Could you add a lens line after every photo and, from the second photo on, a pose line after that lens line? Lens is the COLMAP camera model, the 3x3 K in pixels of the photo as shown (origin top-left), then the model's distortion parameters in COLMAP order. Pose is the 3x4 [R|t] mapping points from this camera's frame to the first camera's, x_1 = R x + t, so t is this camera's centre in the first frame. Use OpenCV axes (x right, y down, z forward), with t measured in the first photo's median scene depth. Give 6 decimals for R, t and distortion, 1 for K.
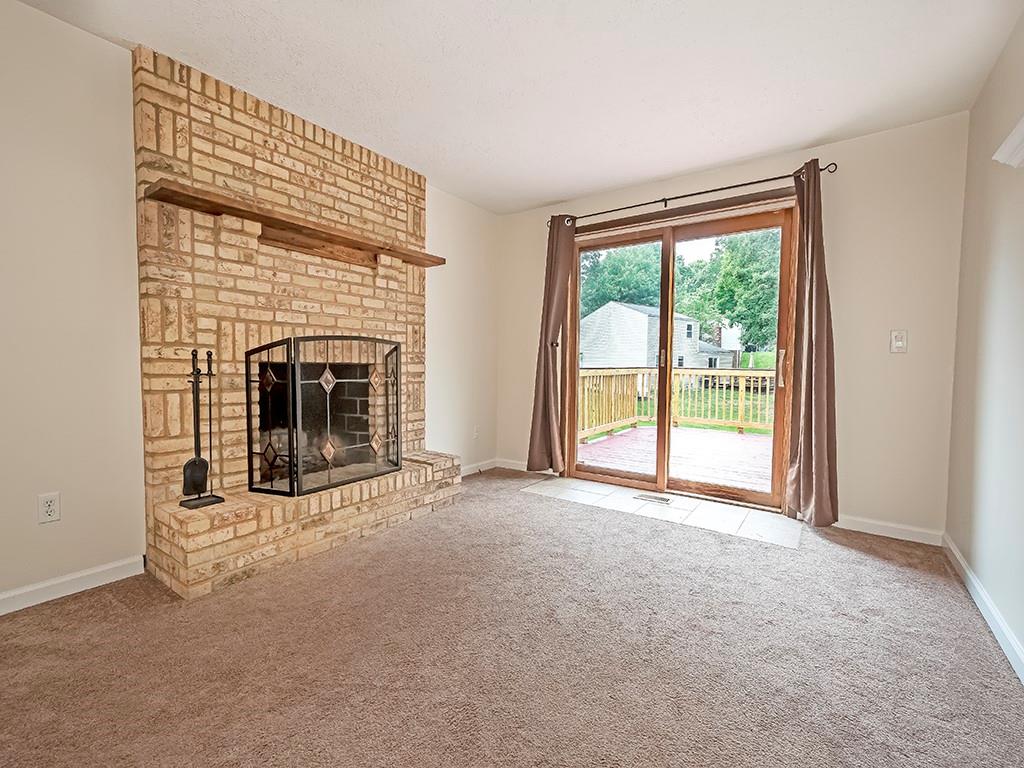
lens RADIAL K [[446.3, 0, 516.3], [0, 446.3, 381.5], [0, 0, 1]] dist [0.005221, -0.002099]
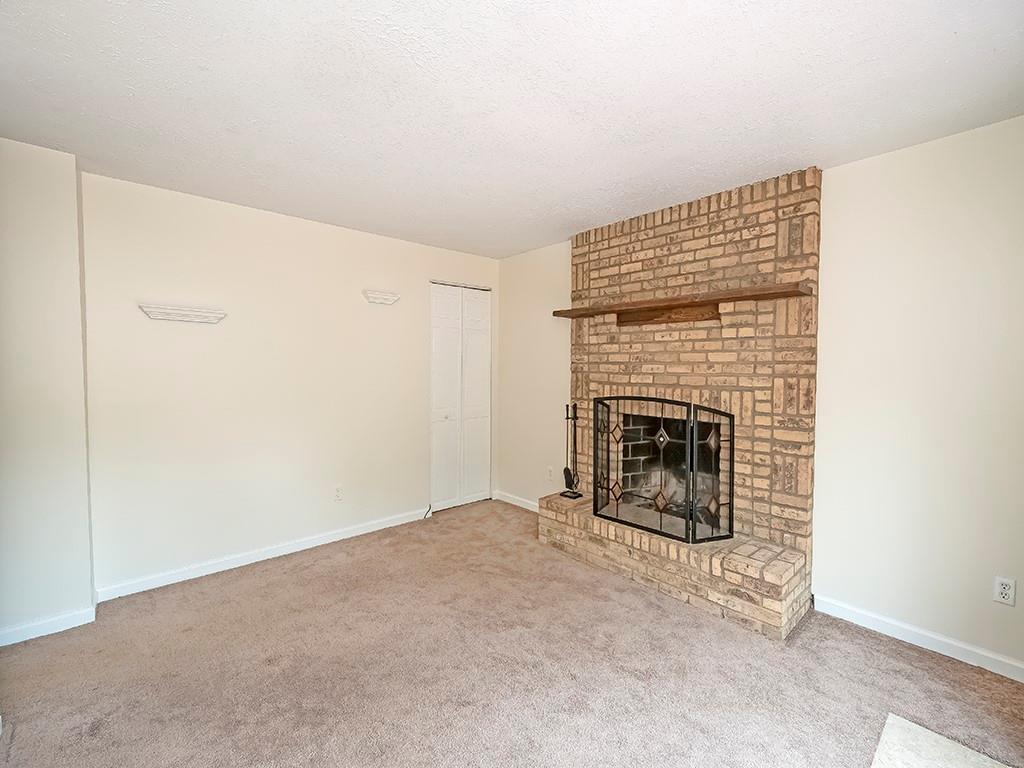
lens RADIAL K [[446.3, 0, 514.8], [0, 446.3, 380.8], [0, 0, 1]] dist [0.005221, -0.002099]
pose [[-0.222372, 0.020299, -0.974751, 0.688352], [-0.044838, 0.998512, 0.031023, -0.142320], [0.973930, 0.050605, -0.221131, 0.827158]]
